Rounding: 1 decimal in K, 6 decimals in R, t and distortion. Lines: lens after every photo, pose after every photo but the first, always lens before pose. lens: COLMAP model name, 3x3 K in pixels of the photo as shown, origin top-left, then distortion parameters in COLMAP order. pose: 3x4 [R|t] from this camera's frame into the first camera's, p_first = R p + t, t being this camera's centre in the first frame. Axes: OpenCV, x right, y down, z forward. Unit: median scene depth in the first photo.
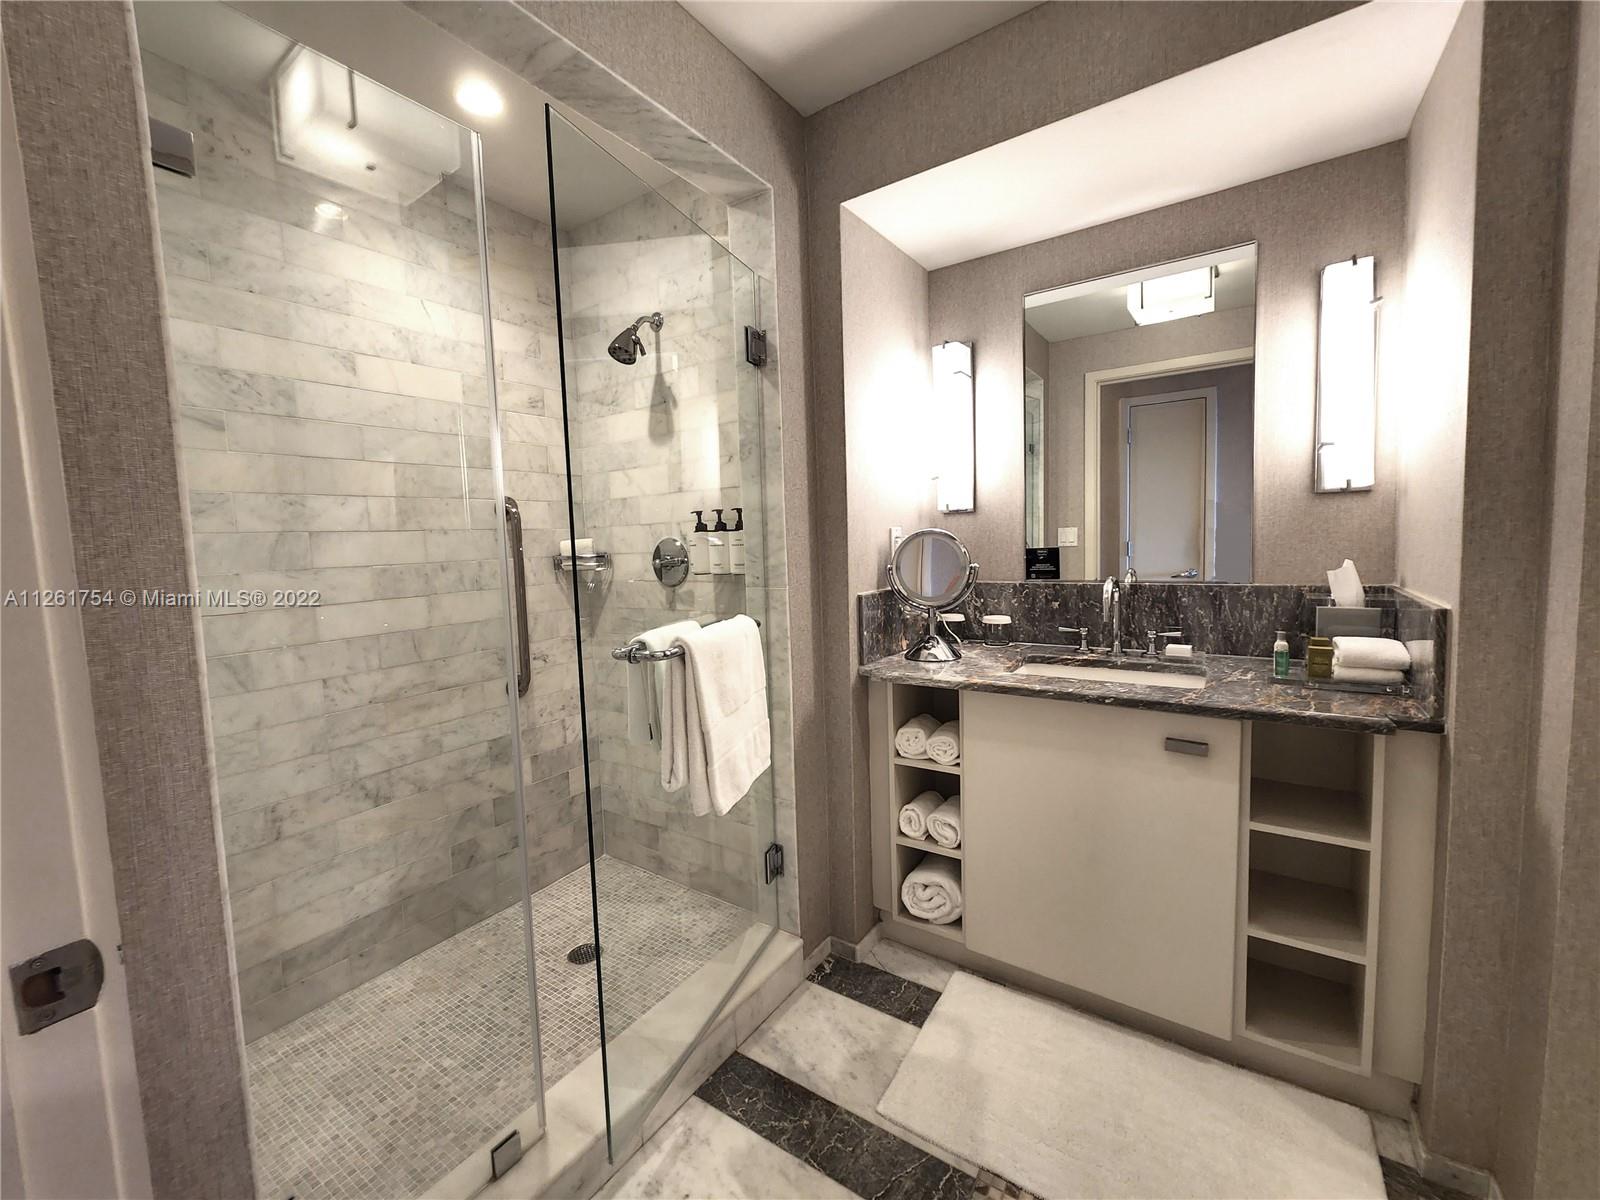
lens RADIAL K [[655.8, 0, 792.2], [0, 655.8, 592.9], [0, 0, 1]] dist [-0.000257, -0.000689]
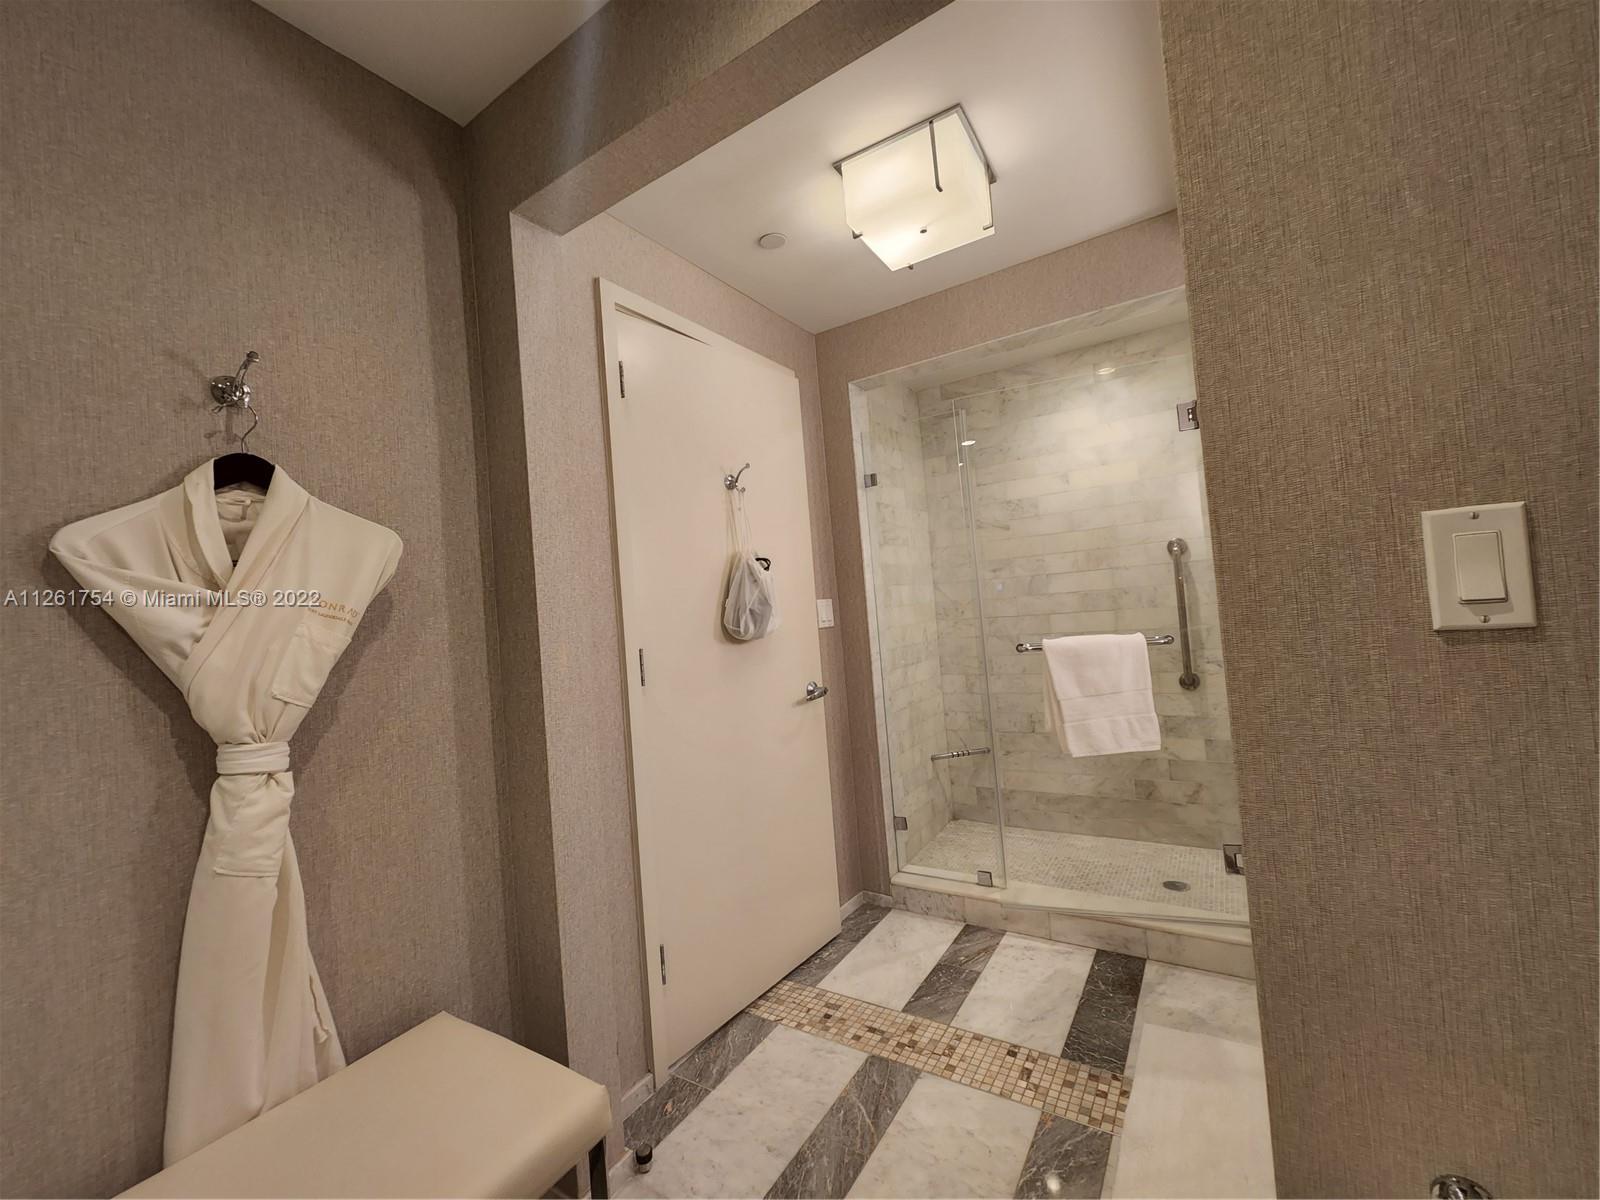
lens RADIAL K [[655.8, 0, 792.2], [0, 655.8, 592.9], [0, 0, 1]] dist [-0.000257, -0.000689]
pose [[0.027239, 0.007612, -0.999600, 1.072151], [-0.007790, 0.999942, 0.007402, -0.045475], [0.999599, 0.007585, 0.027297, 0.206755]]
